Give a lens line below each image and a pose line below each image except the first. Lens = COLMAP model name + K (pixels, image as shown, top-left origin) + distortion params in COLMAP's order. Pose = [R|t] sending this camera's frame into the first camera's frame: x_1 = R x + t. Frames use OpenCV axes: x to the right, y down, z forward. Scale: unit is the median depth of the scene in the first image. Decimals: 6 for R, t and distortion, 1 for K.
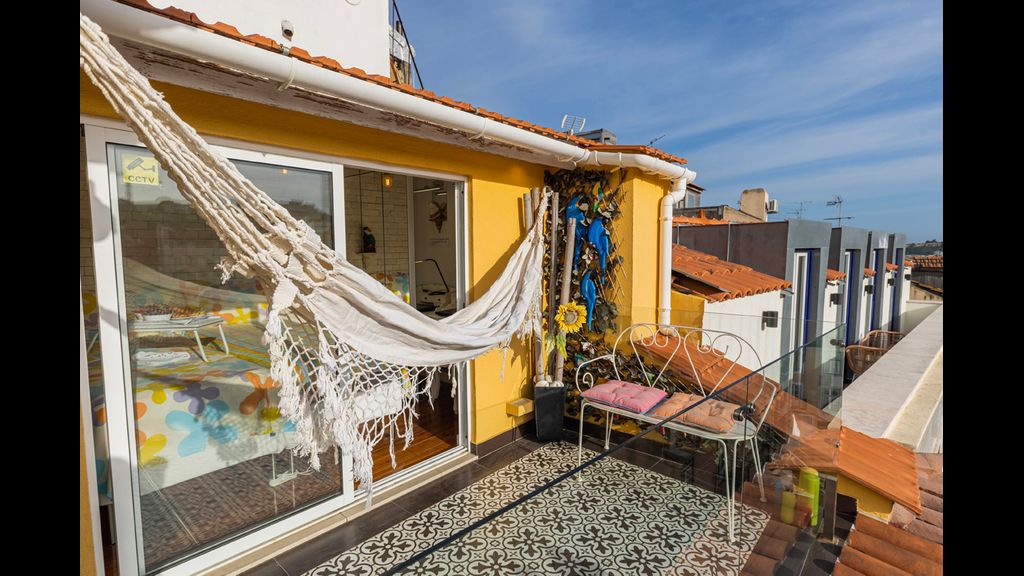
lens RADIAL K [[455.8, 0, 514.8], [0, 455.8, 285.7], [0, 0, 1]] dist [0.000385, 0.001064]
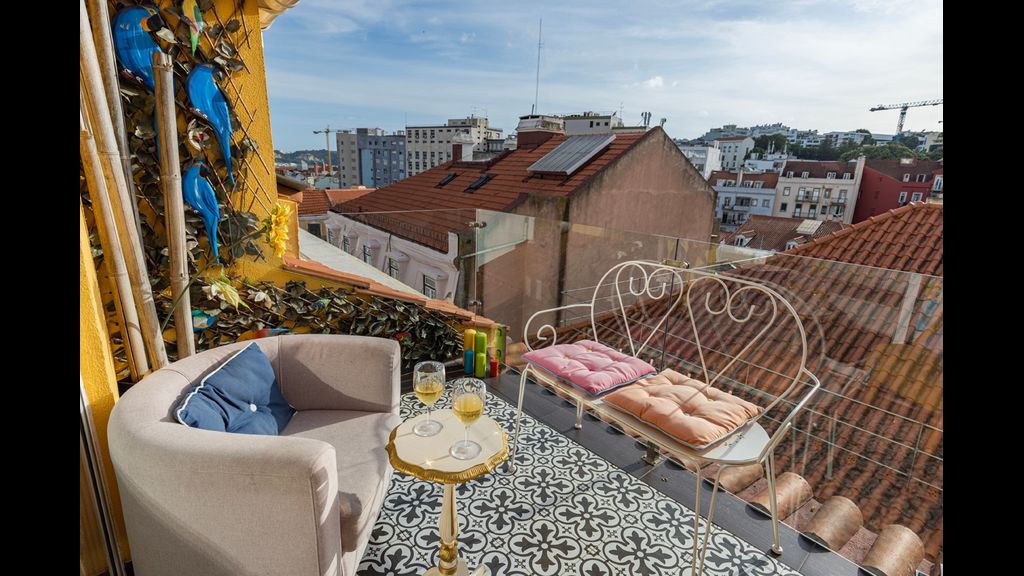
lens RADIAL K [[455.8, 0, 515.6], [0, 455.8, 291.4], [0, 0, 1]] dist [0.000385, 0.001064]
pose [[0.123262, -0.251032, 0.960099, -0.385221], [0.041208, 0.967937, 0.247791, 0.000140], [-0.991518, 0.009020, 0.129654, 0.539102]]
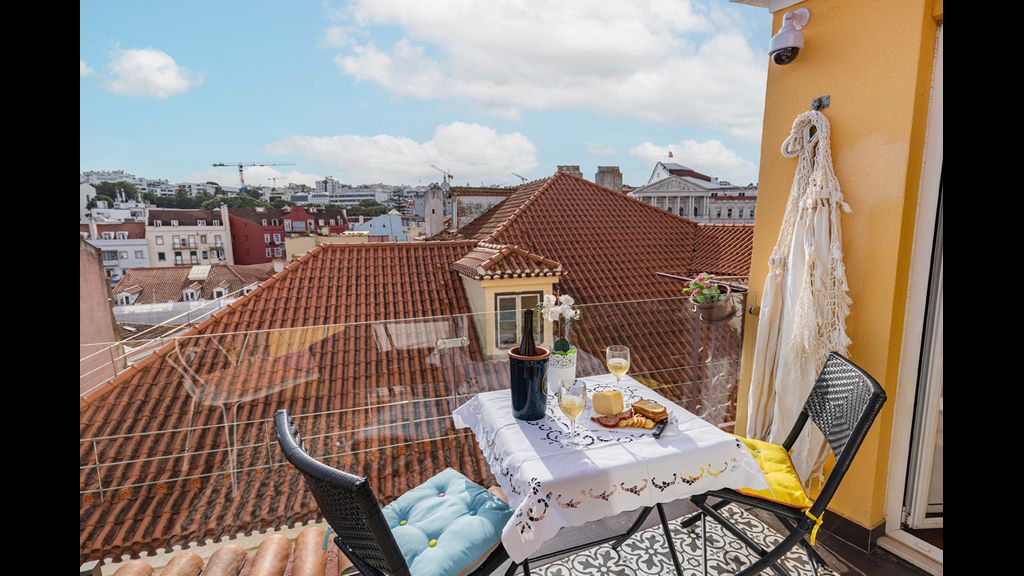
lens RADIAL K [[419.3, 0, 520.2], [0, 419.3, 289.6], [0, 0, 1]] dist [-0.003556, -0.001033]
pose [[-0.900194, -0.058315, 0.431566, -0.060571], [0.042376, 0.974562, 0.220077, -0.048173], [-0.433422, 0.216400, -0.874824, 0.798489]]
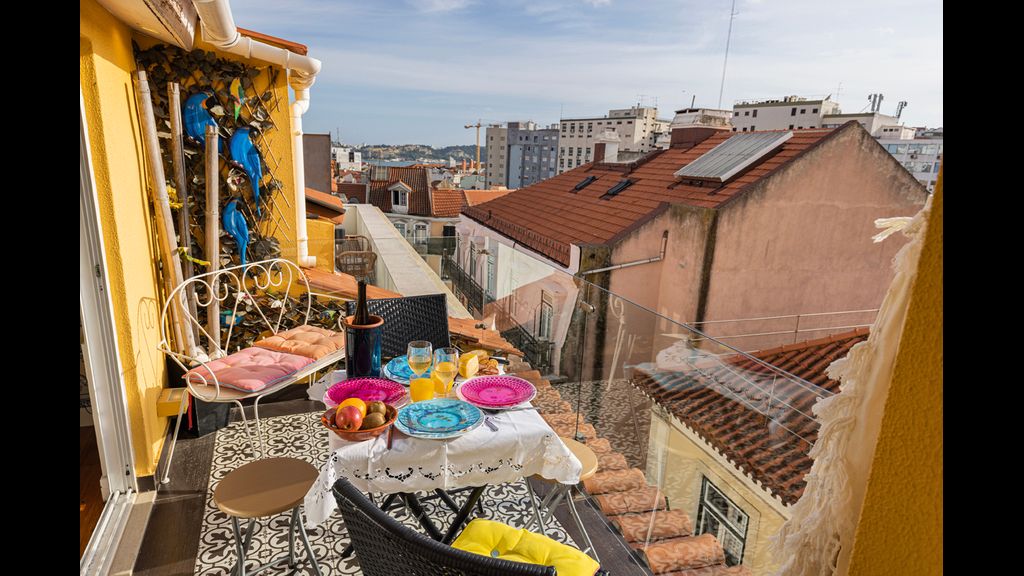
lens RADIAL K [[535.0, 0, 512.0], [0, 535.0, 294.2], [0, 0, 1]] dist [0.007712, -0.003698]
pose [[0.423329, -0.201243, 0.883342, -0.469501], [0.028390, 0.977485, 0.209085, -0.051979], [-0.905531, -0.063433, 0.419511, 0.200230]]
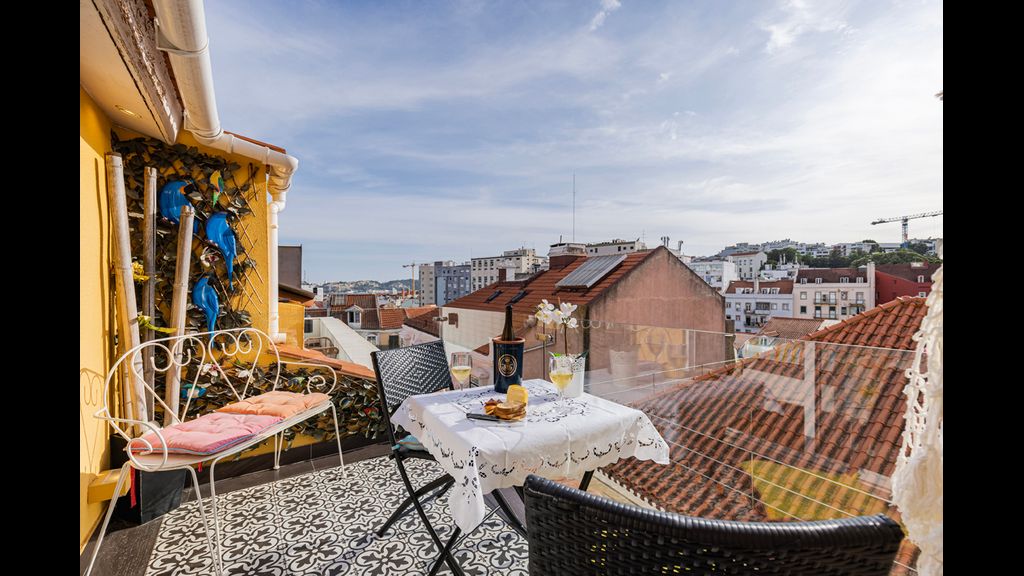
lens RADIAL K [[384.8, 0, 513.2], [0, 384.8, 291.8], [0, 0, 1]] dist [0.006130, -0.000762]
pose [[0.243005, -0.010957, 0.969963, -0.382454], [0.081741, 0.996611, -0.009221, 0.049662], [-0.966575, 0.081526, 0.243077, 0.307083]]
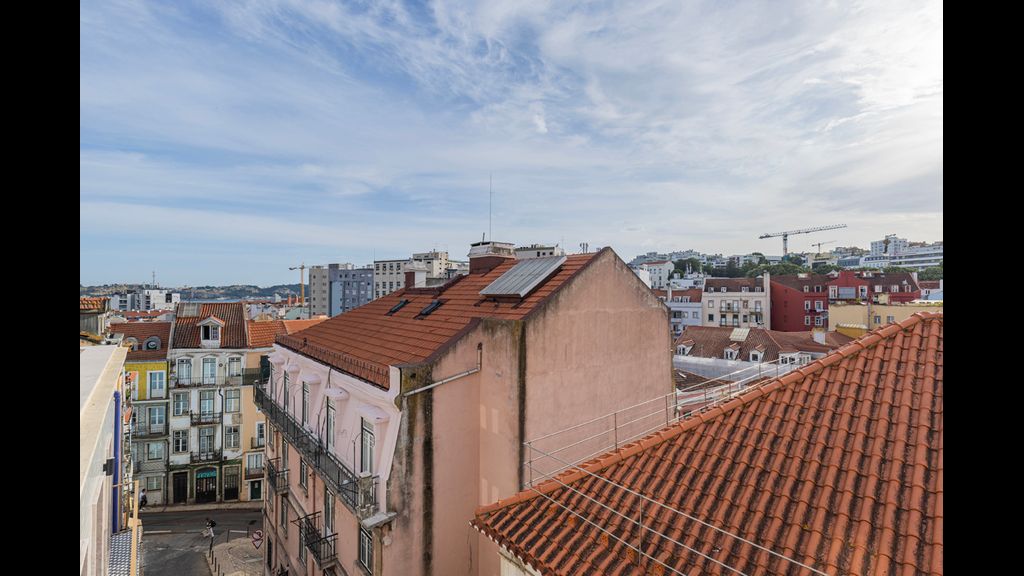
lens RADIAL K [[414.6, 0, 513.2], [0, 414.6, 290.8], [0, 0, 1]] dist [0.013166, 0.000406]
pose [[0.031368, 0.009941, 0.999458, 0.579971], [0.078852, 0.996809, -0.012389, 0.008242], [-0.996393, 0.079198, 0.030484, 0.559599]]
